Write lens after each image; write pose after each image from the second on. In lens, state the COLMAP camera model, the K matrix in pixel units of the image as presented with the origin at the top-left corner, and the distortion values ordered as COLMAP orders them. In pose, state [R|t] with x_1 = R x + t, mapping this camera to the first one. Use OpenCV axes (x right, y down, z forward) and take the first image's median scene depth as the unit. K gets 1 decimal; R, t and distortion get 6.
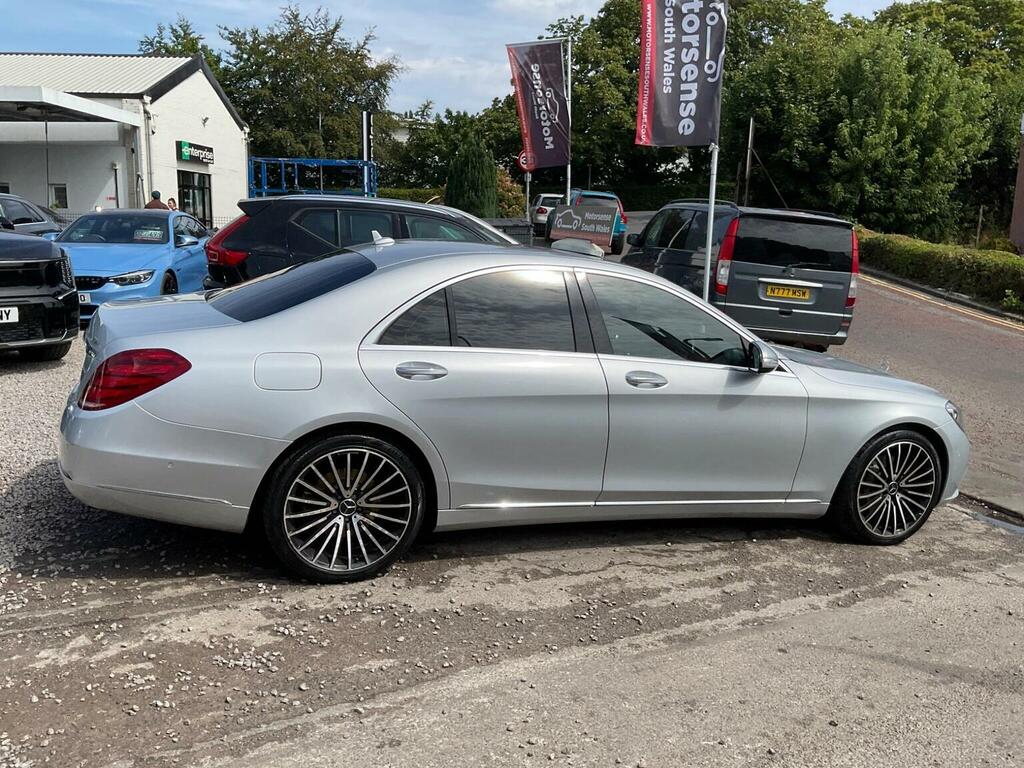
lens RADIAL K [[842.1, 0, 508.8], [0, 842.1, 382.7], [0, 0, 1]] dist [0.062167, -0.119136]
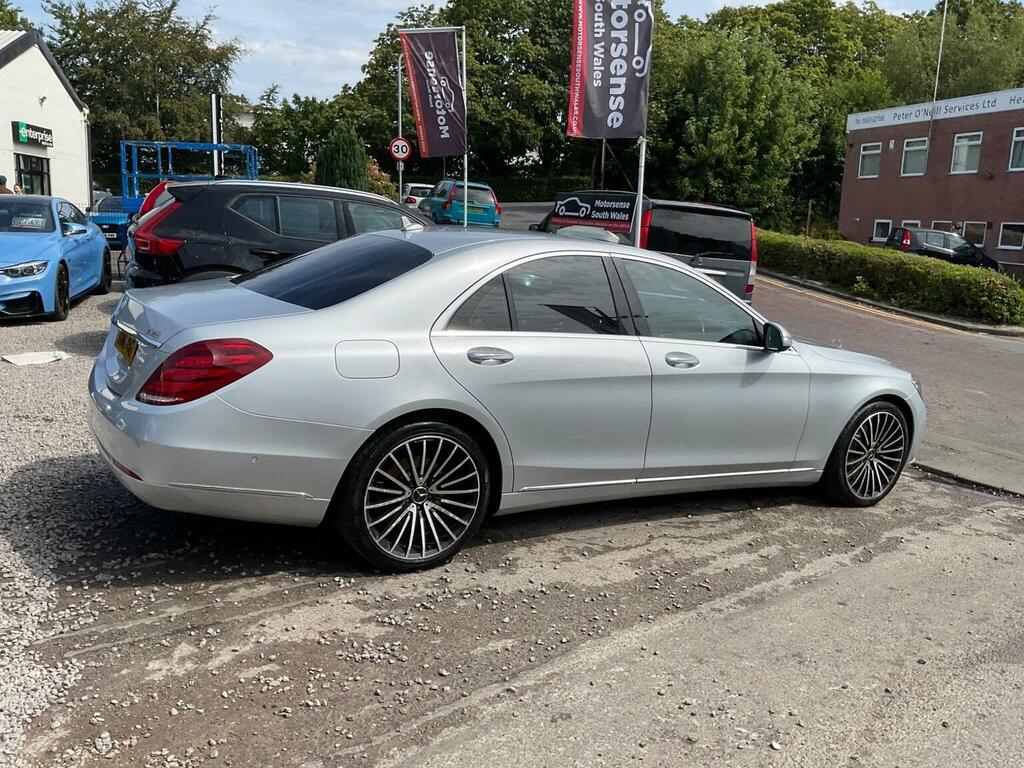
lens RADIAL K [[839.1, 0, 509.8], [0, 839.1, 390.8], [0, 0, 1]] dist [0.065990, -0.128981]
pose [[0.983300, -0.031237, 0.179293, -0.202538], [0.027697, 0.999370, 0.022209, 0.004490], [-0.179873, -0.016872, 0.983545, 0.008761]]
